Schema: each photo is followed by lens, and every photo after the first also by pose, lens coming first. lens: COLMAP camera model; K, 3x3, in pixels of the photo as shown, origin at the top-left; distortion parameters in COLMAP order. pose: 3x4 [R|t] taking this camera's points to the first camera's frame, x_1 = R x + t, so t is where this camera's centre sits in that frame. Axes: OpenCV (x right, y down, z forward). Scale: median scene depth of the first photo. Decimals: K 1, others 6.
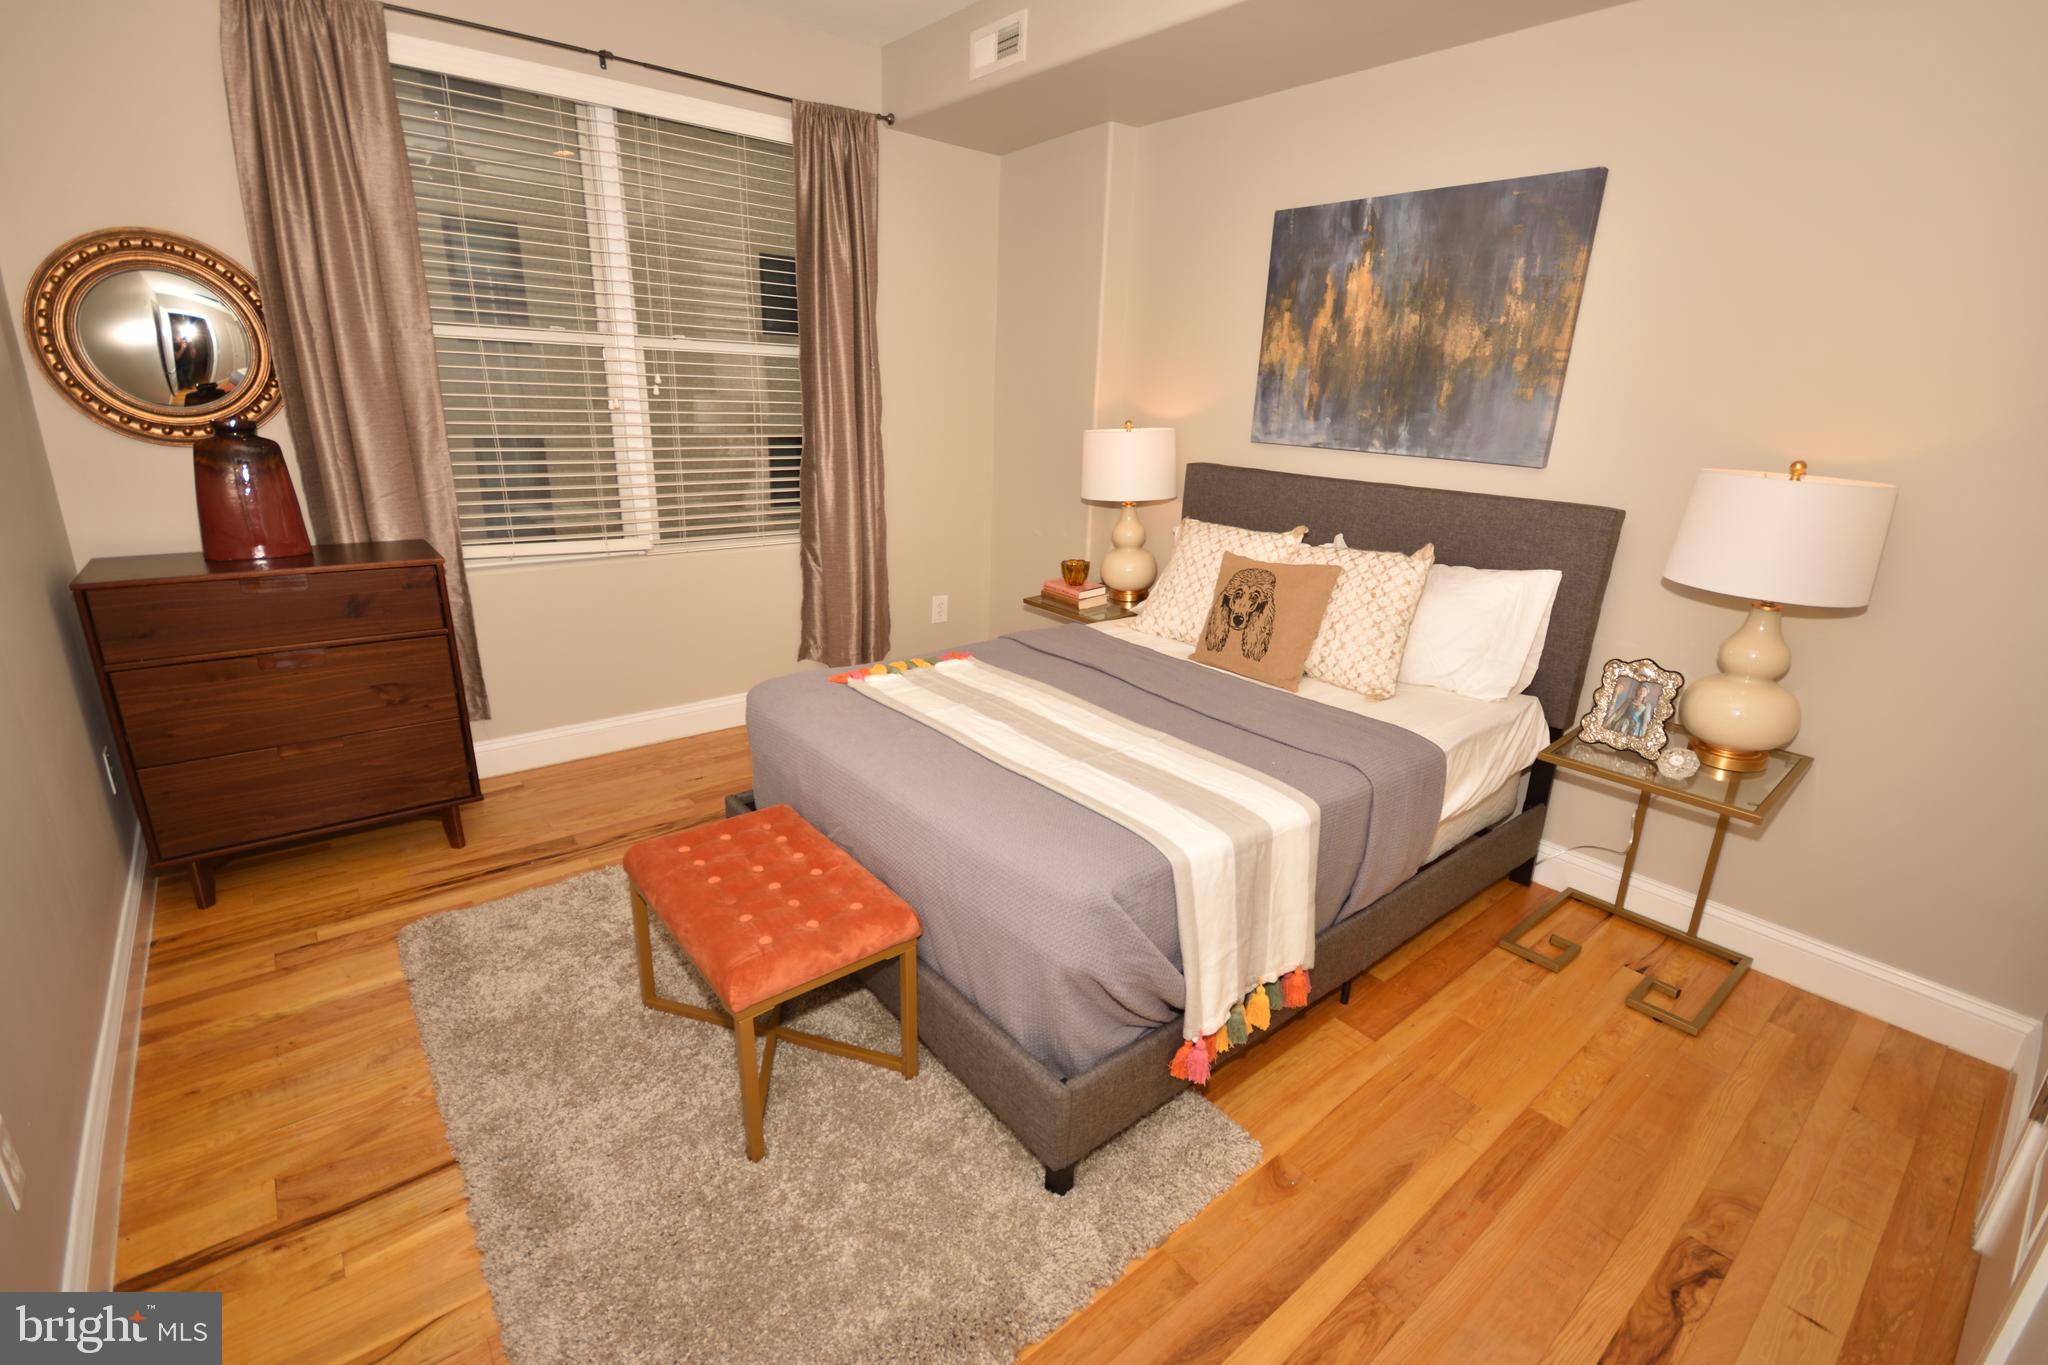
lens RADIAL K [[897.2, 0, 1024.2], [0, 897.2, 673.2], [0, 0, 1]] dist [0.009507, -0.010196]
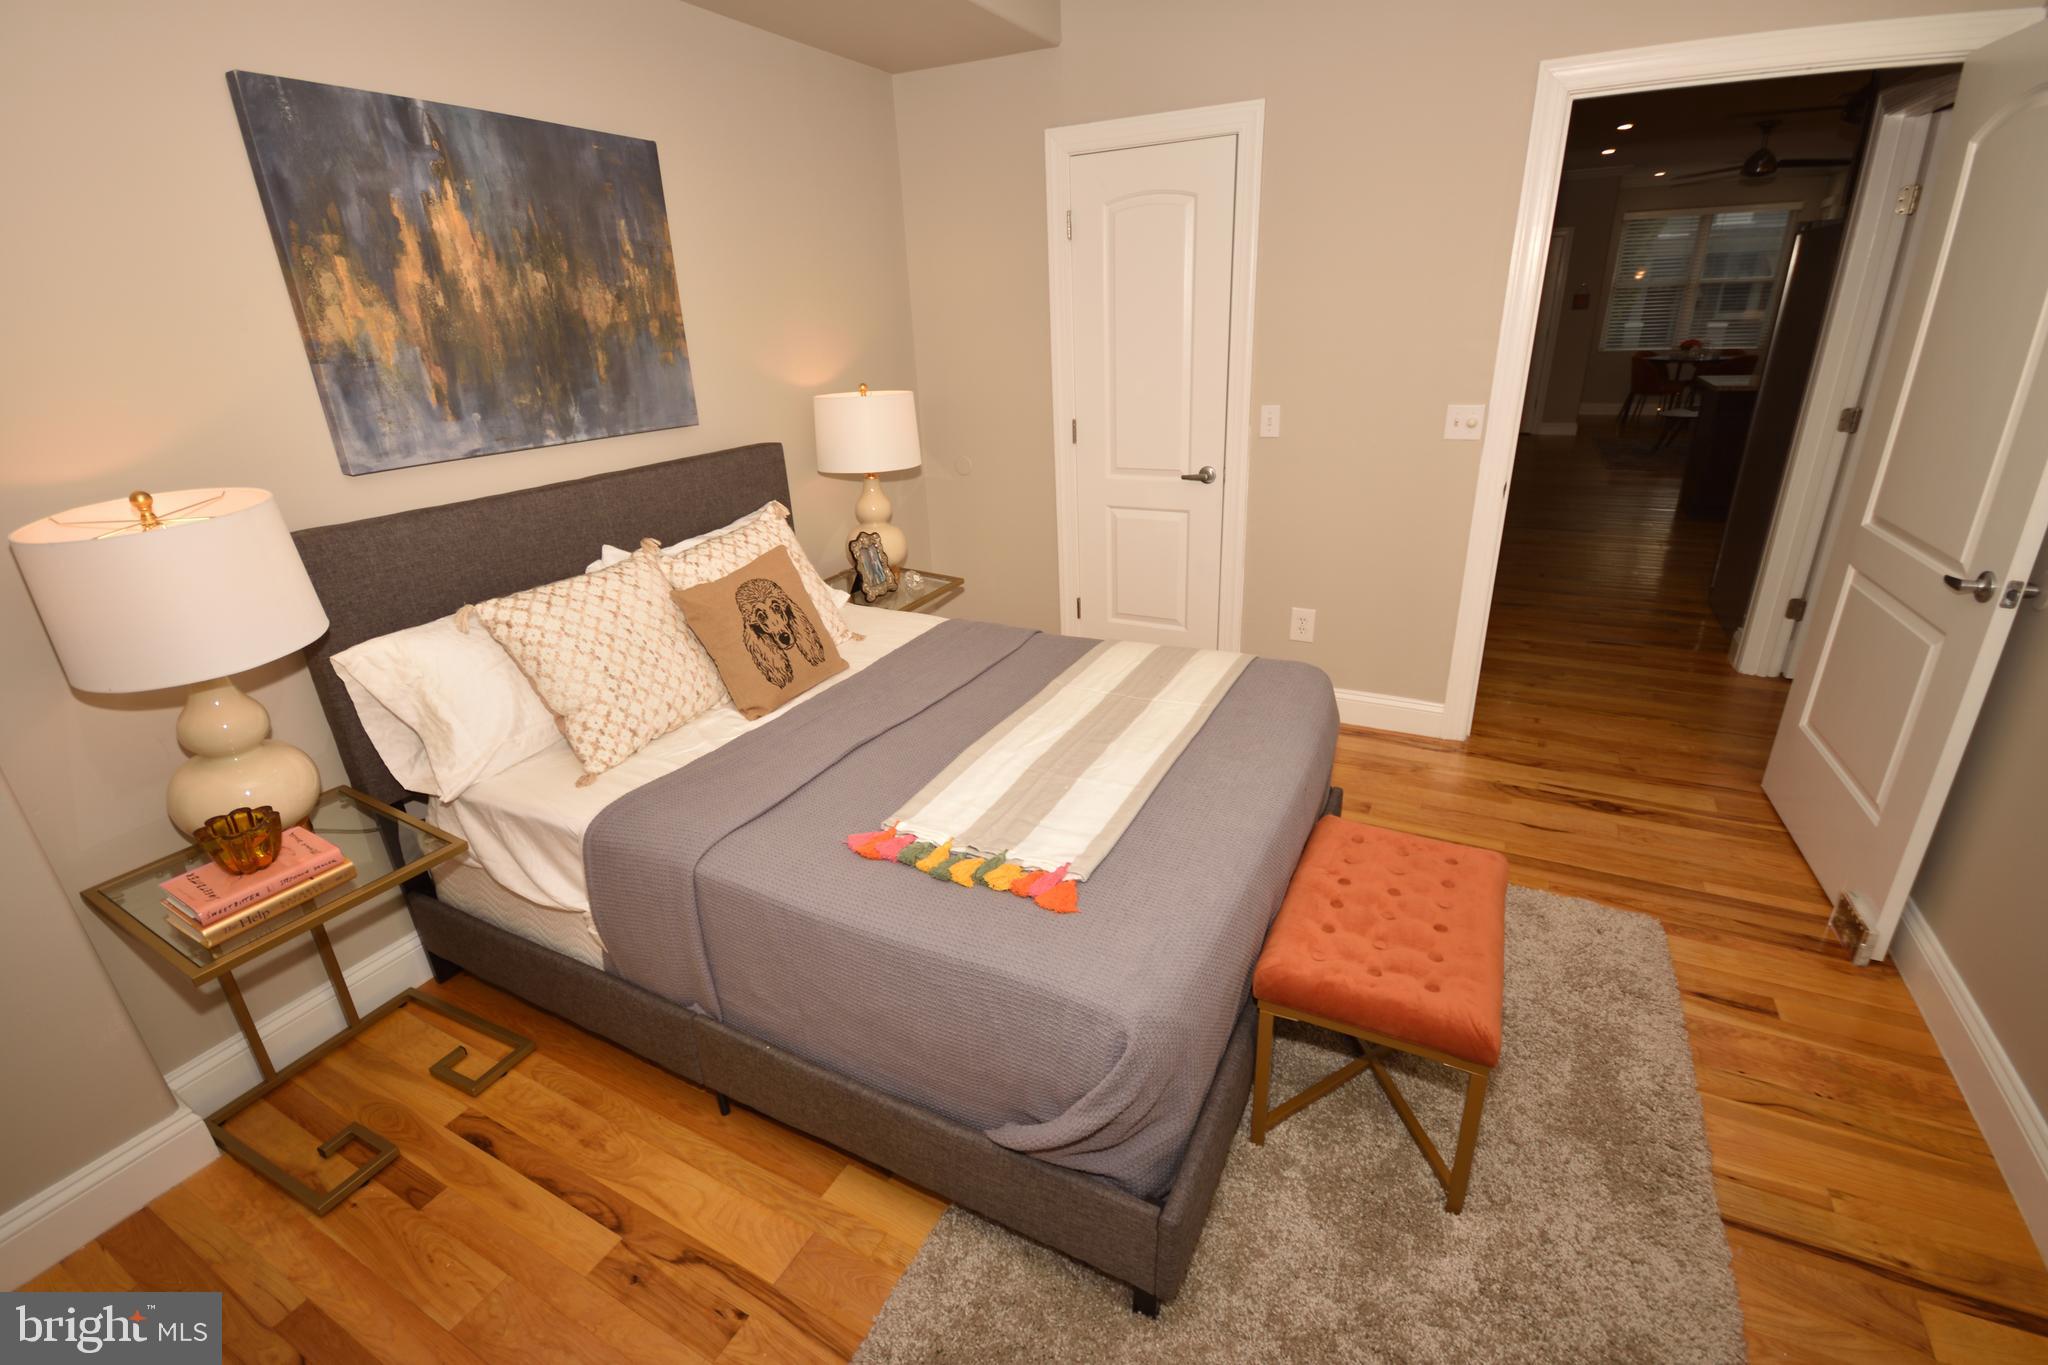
lens RADIAL K [[897.2, 0, 1024.2], [0, 897.2, 673.2], [0, 0, 1]] dist [0.009507, -0.010196]
pose [[-0.397202, -0.357553, 0.845214, -0.550490], [0.301477, 0.819034, 0.488155, -0.355265], [-0.866800, 0.448709, -0.217528, 0.929497]]
